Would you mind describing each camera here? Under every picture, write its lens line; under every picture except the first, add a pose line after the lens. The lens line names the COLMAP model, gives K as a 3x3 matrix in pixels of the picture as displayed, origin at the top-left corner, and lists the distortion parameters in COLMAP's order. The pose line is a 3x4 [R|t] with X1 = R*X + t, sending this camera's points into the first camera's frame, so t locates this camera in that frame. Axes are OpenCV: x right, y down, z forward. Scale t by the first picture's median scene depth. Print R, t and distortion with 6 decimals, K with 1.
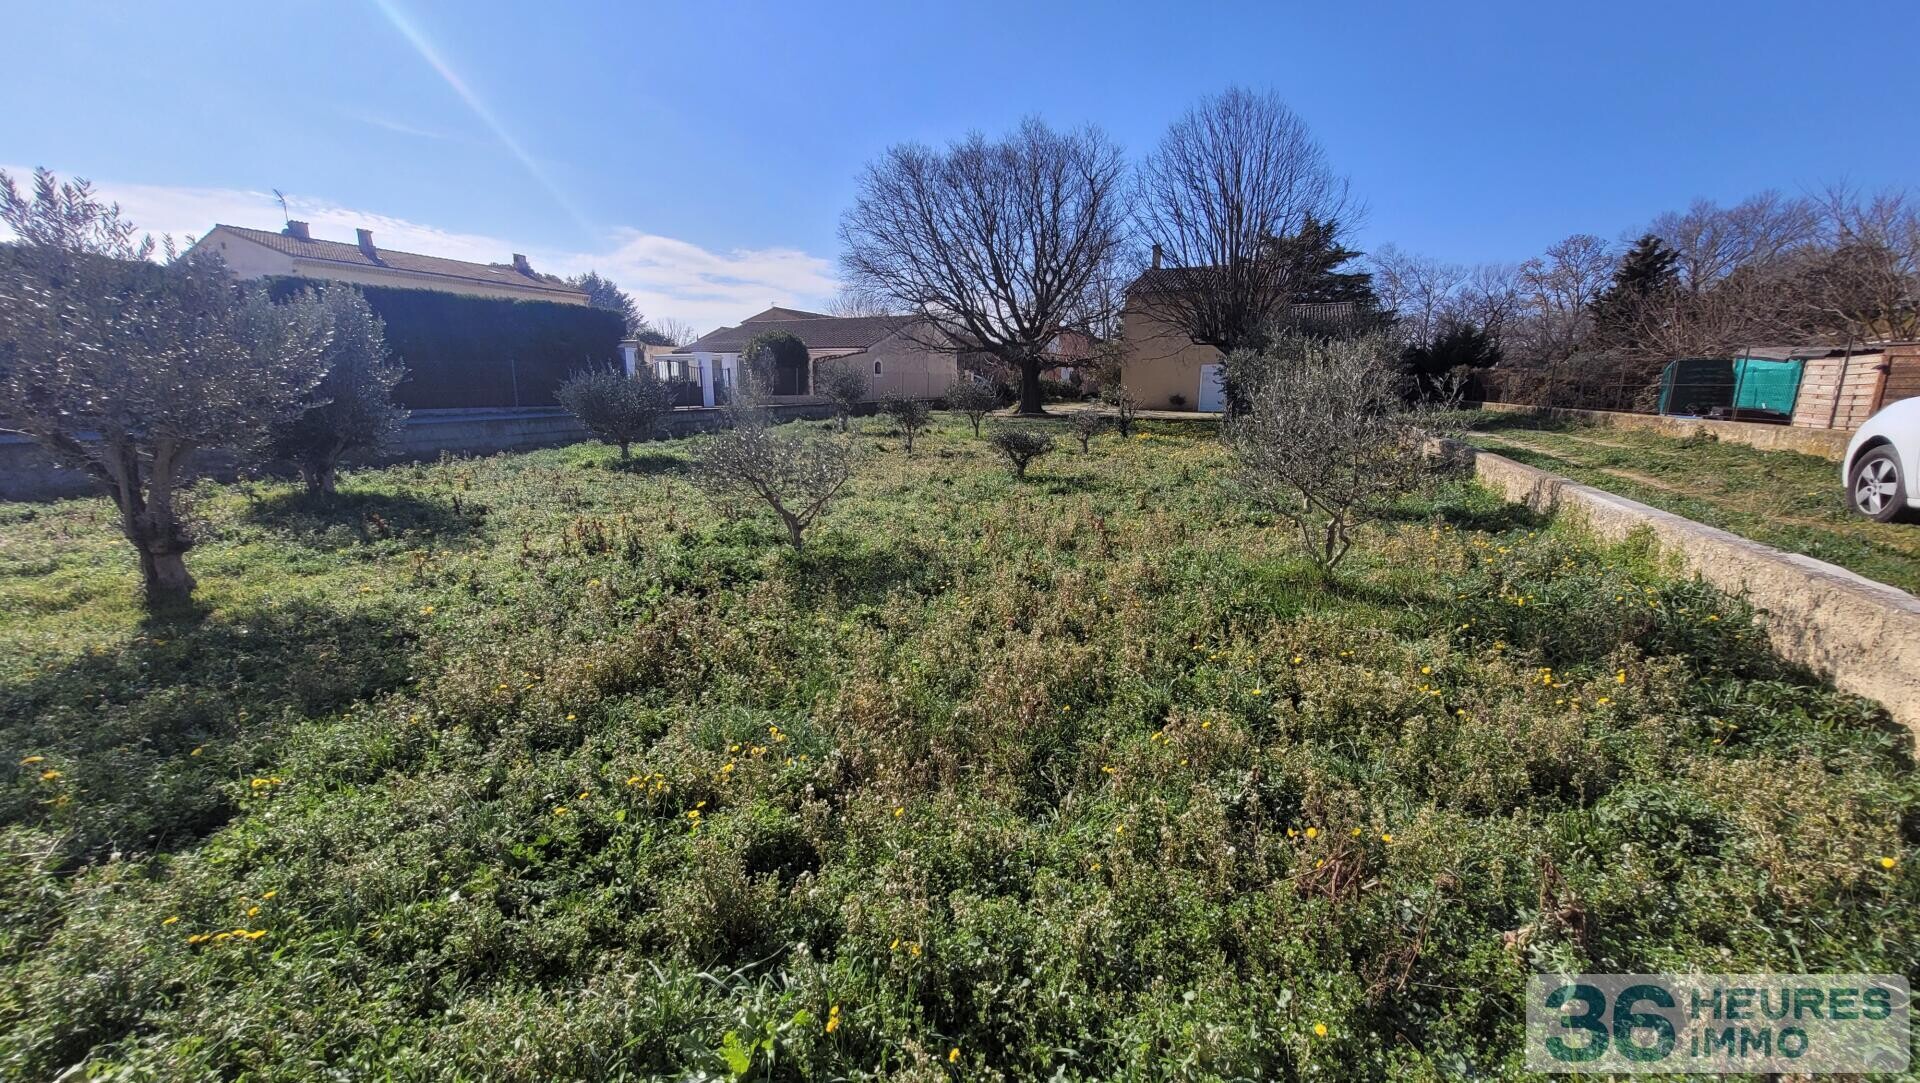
lens RADIAL K [[758.1, 0, 950.4], [0, 758.1, 541.2], [0, 0, 1]] dist [0.007125, -0.000238]
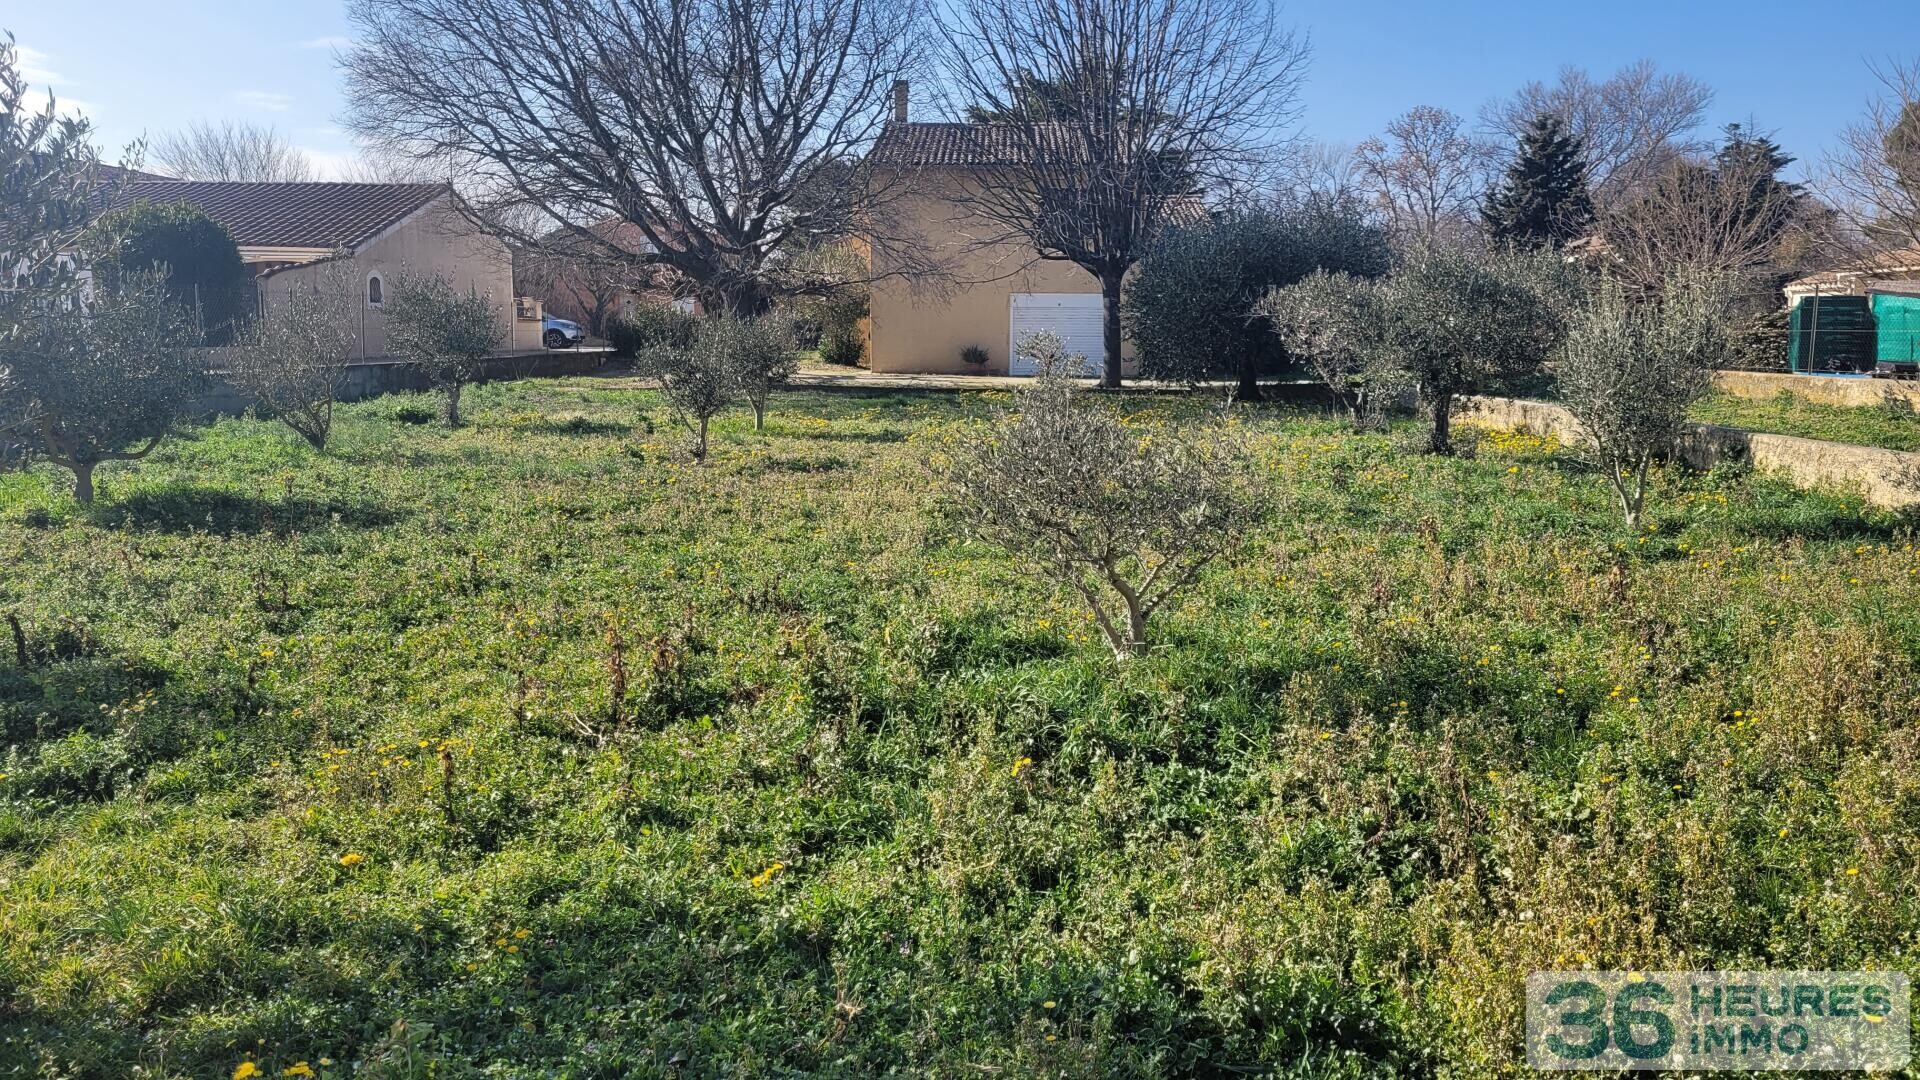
lens RADIAL K [[1448.9, 0, 974.9], [0, 1448.9, 517.2], [0, 0, 1]] dist [0.060432, -0.039838]
pose [[0.920053, -0.047737, 0.388874, -0.152739], [0.076175, 0.995404, -0.058034, -0.007865], [-0.384317, 0.083017, 0.919461, 0.036660]]
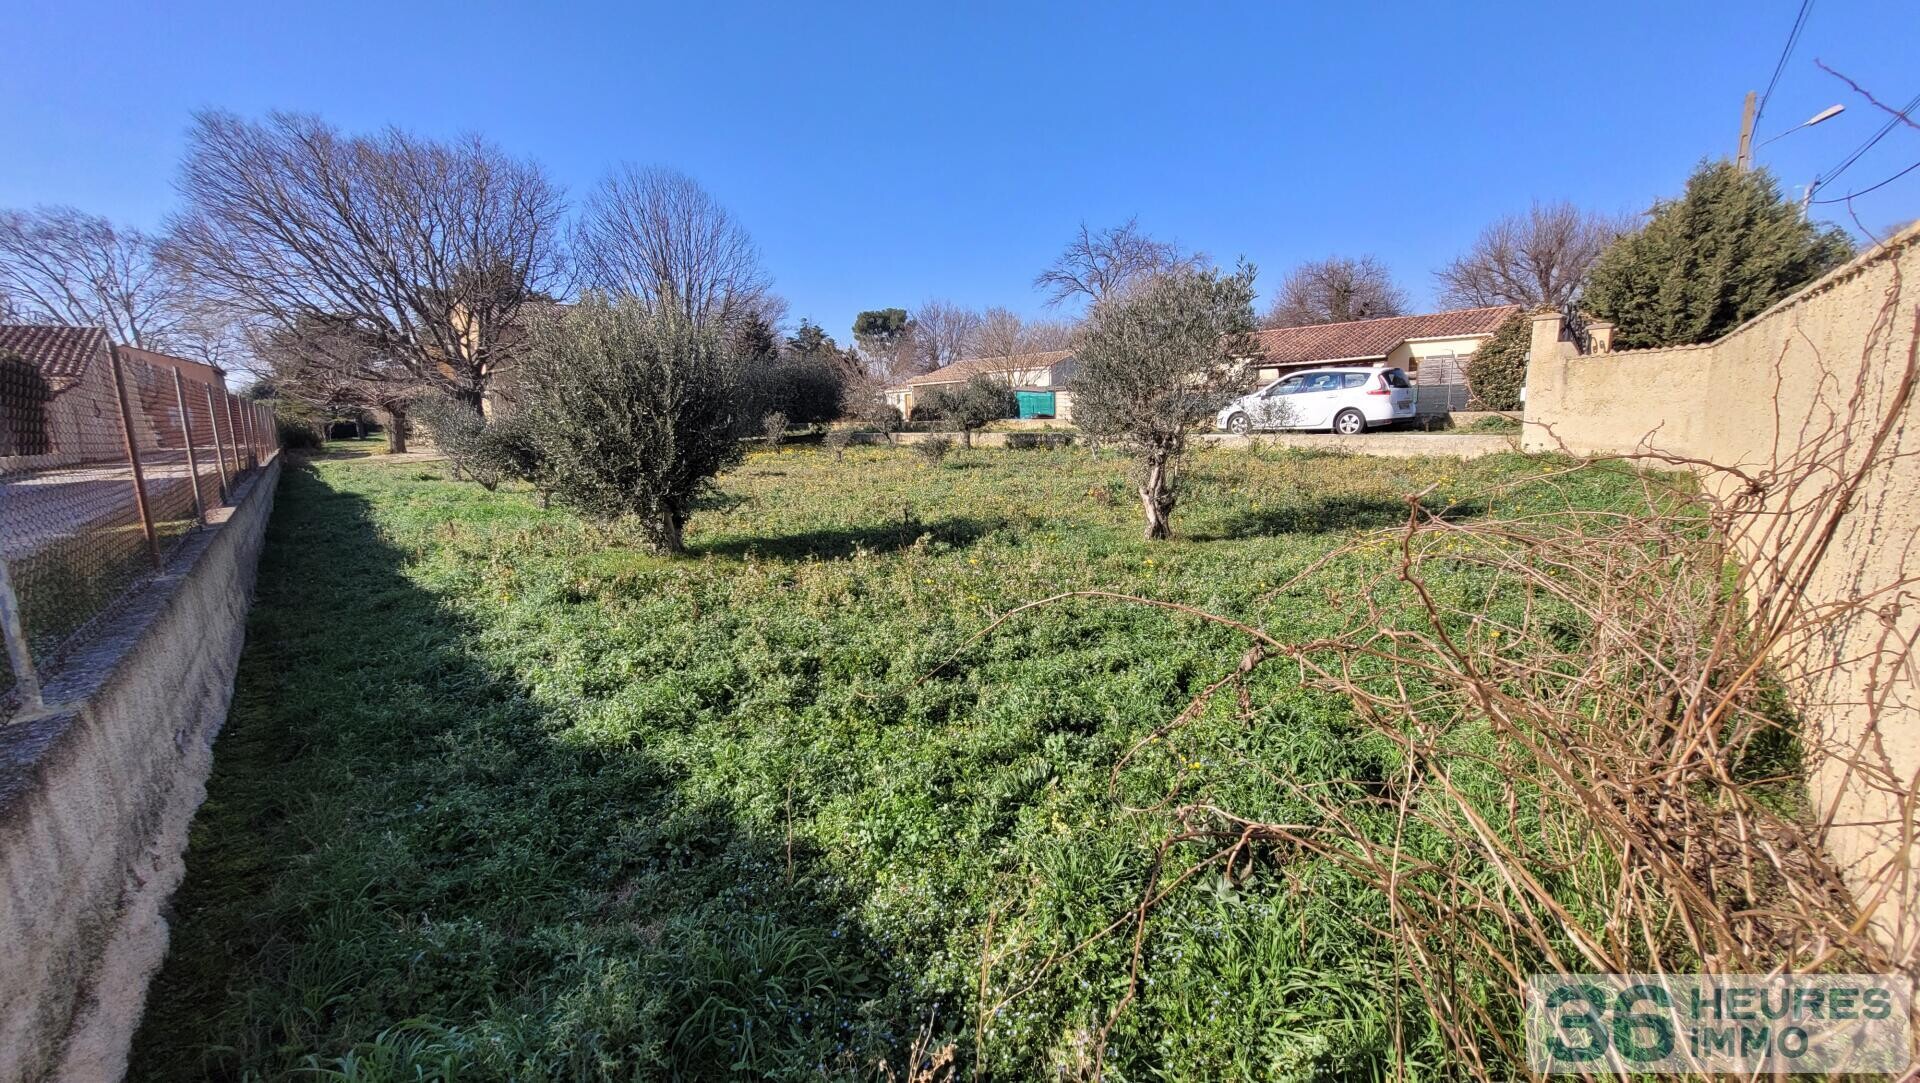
lens RADIAL K [[758.0, 0, 950.0], [0, 758.0, 547.9], [0, 0, 1]] dist [0.004812, 0.000088]
pose [[0.436900, -0.180412, 0.881232, -0.496095], [0.216121, 0.972036, 0.091853, -0.027583], [-0.873161, 0.150323, 0.463674, 0.135665]]
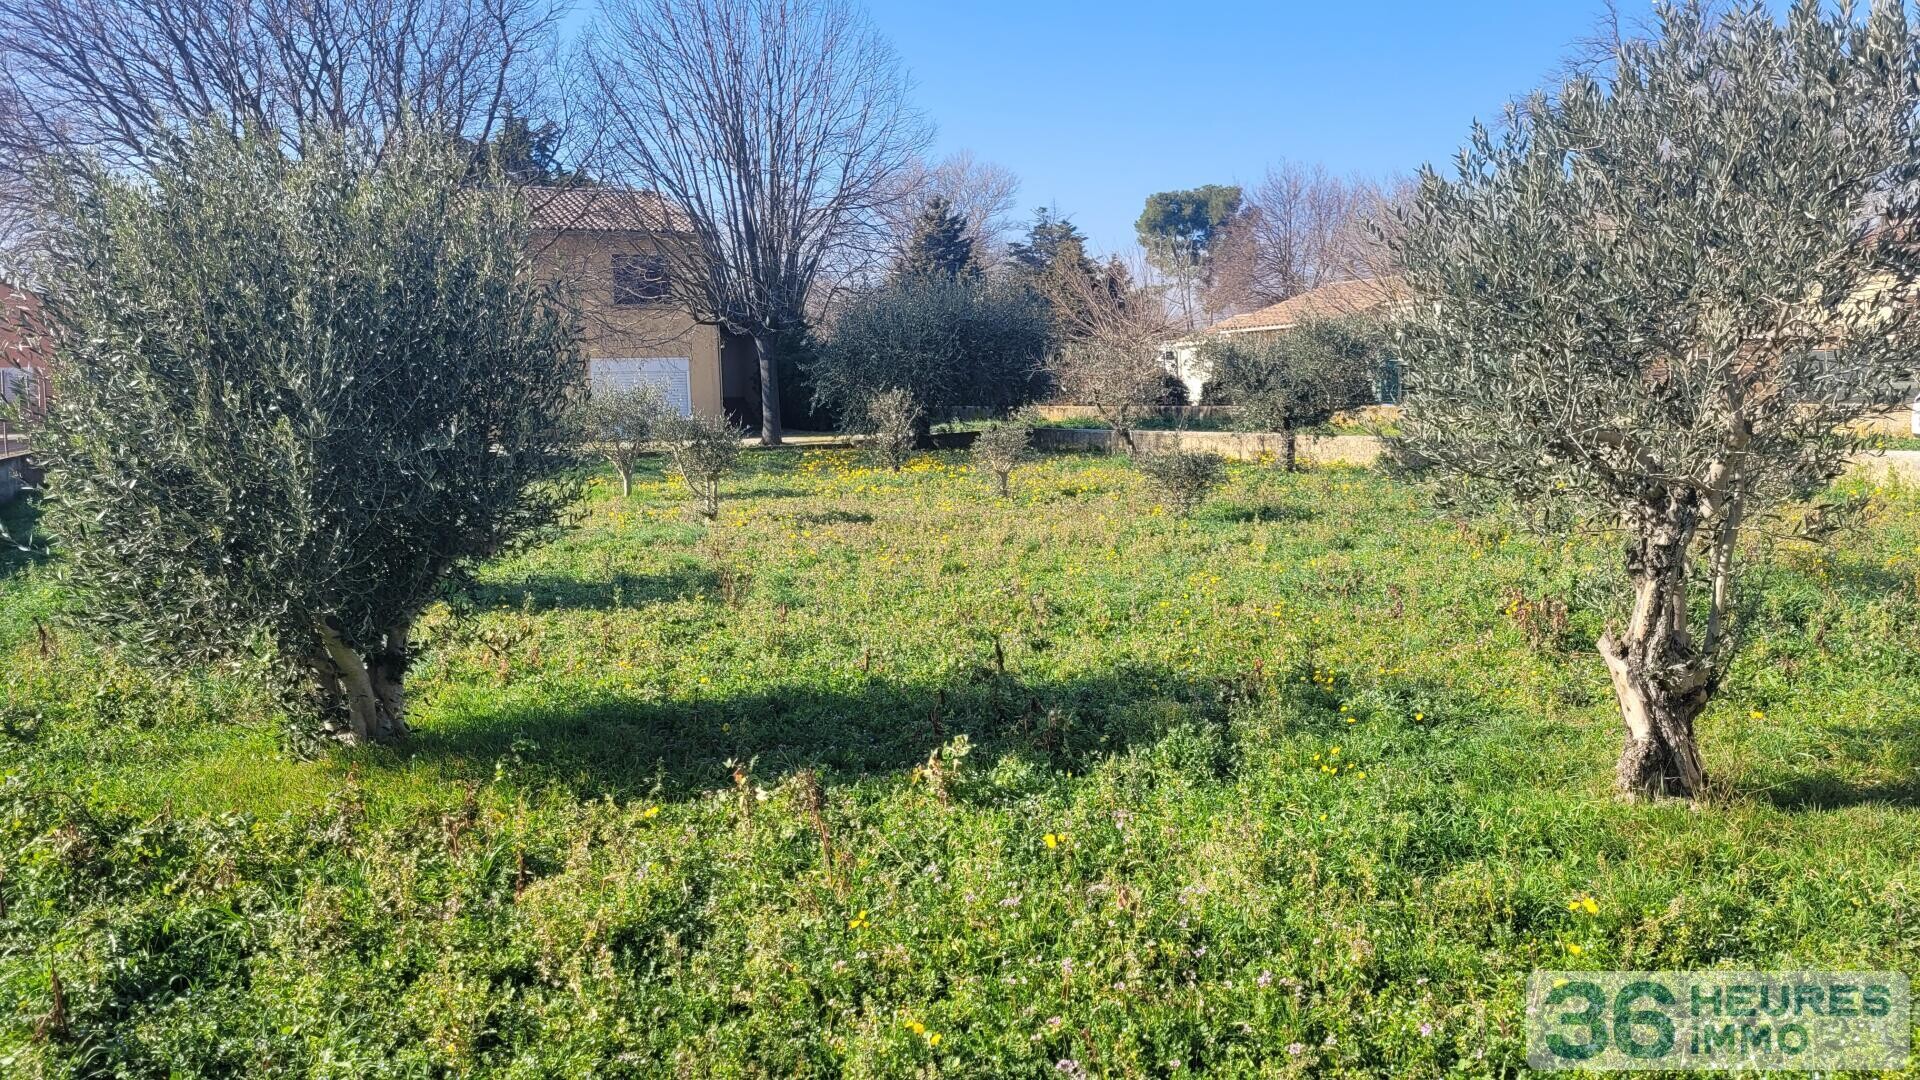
lens RADIAL K [[1448.9, 0, 974.9], [0, 1448.9, 517.2], [0, 0, 1]] dist [0.060432, -0.039838]
pose [[0.638824, -0.089797, 0.764095, -0.402536], [0.183461, 0.982295, -0.037943, -0.030325], [-0.747159, 0.164420, 0.643987, 0.139077]]
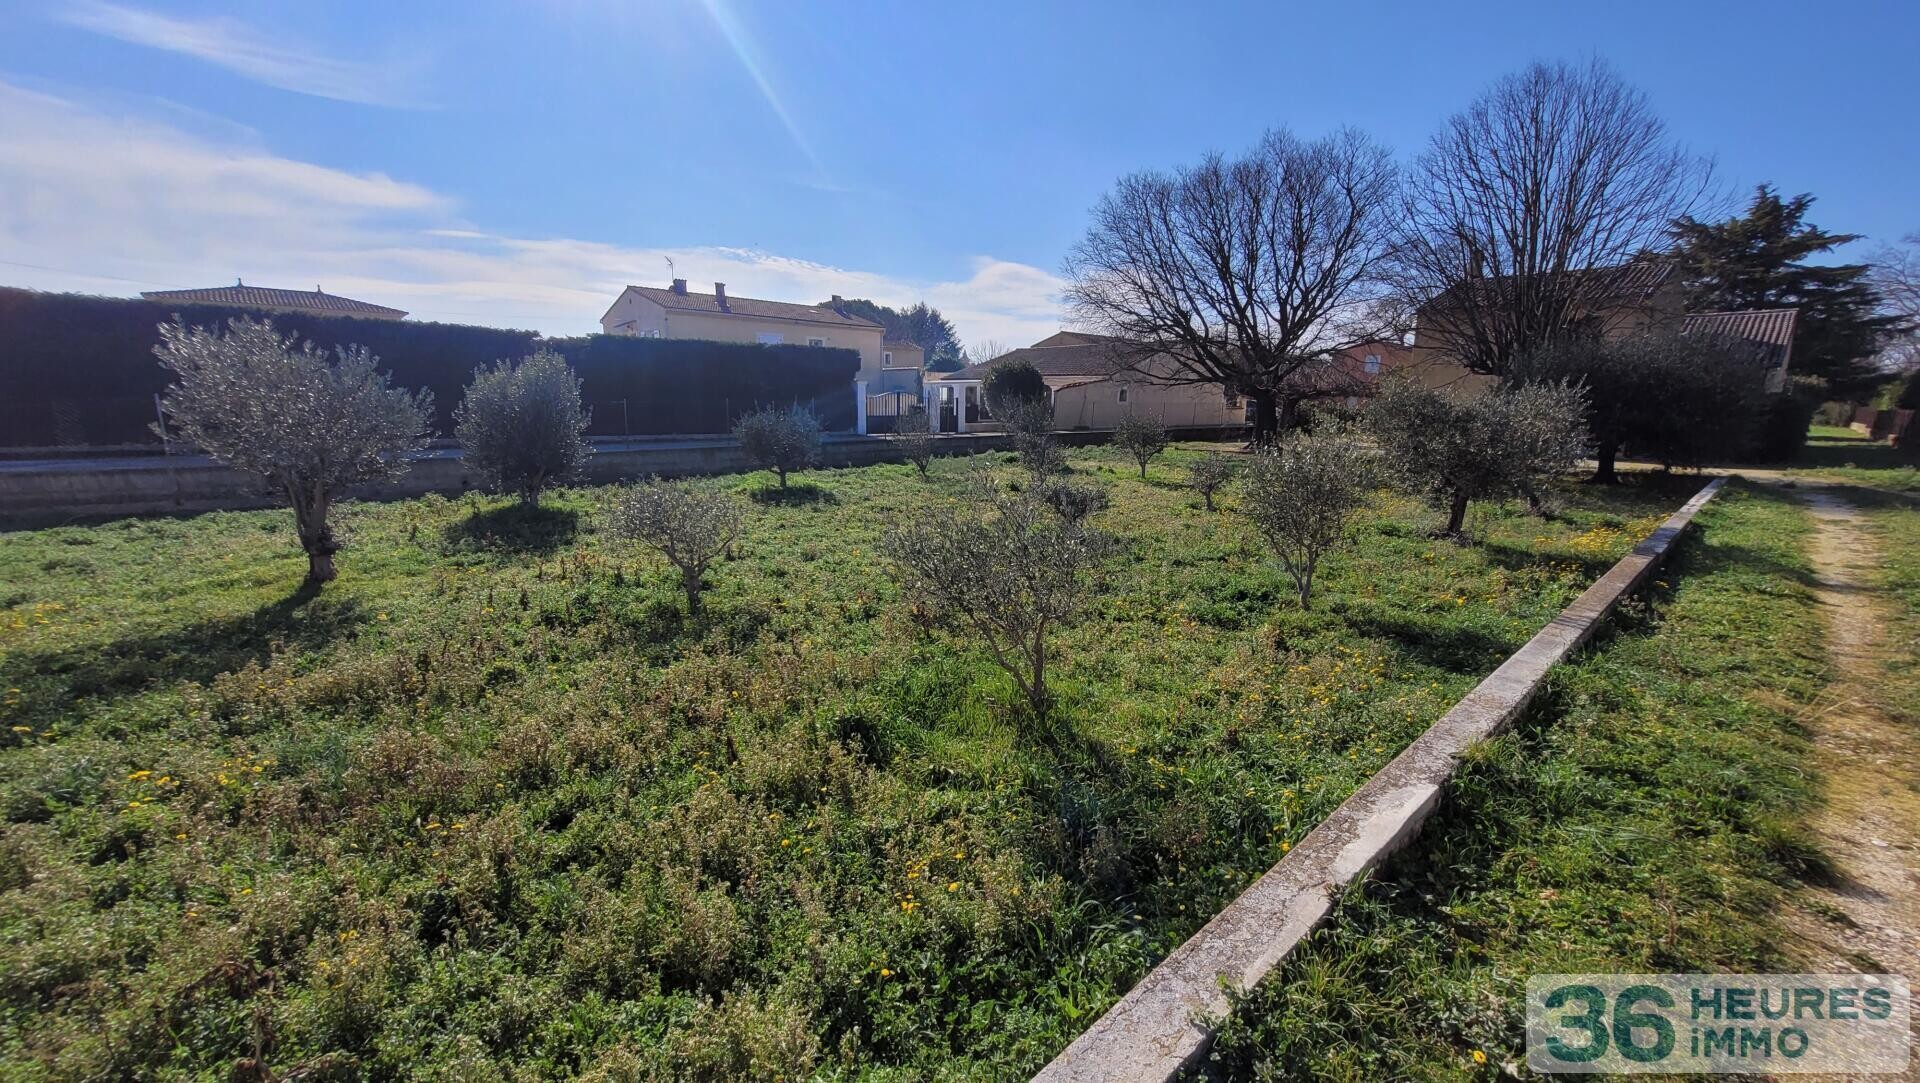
lens RADIAL K [[755.0, 0, 955.8], [0, 755.0, 547.8], [0, 0, 1]] dist [0.006981, 0.000199]
pose [[0.917687, 0.086345, -0.387807, 0.136777], [-0.090980, 0.995832, 0.006432, -0.023148], [0.386746, 0.029380, 0.921718, 0.021292]]
